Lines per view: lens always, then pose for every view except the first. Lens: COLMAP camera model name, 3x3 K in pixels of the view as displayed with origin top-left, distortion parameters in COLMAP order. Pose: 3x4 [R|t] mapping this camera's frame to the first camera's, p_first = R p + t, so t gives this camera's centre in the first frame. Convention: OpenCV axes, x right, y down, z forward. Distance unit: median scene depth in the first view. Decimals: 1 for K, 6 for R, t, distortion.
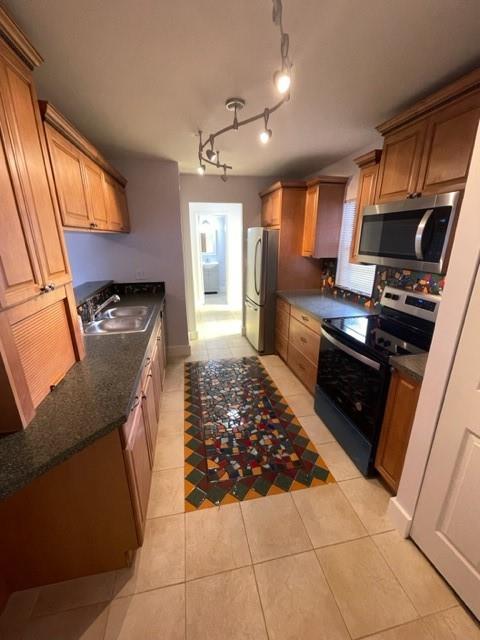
lens RADIAL K [[259.7, 0, 238.9], [0, 259.7, 318.9], [0, 0, 1]] dist [-0.003884, 0.000017]
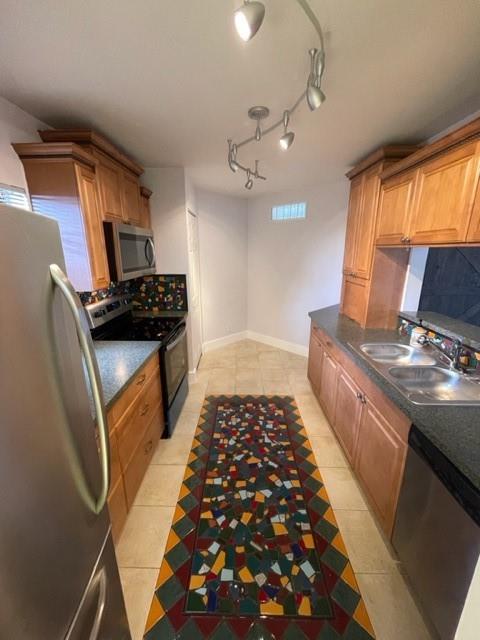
lens RADIAL K [[259.7, 0, 238.4], [0, 259.7, 319.1], [0, 0, 1]] dist [-0.003884, 0.000017]
pose [[-0.975720, -0.046716, 0.213983, -0.146127], [0.075716, 0.844806, 0.529688, -0.560885], [-0.205519, 0.533029, -0.820757, 1.735656]]
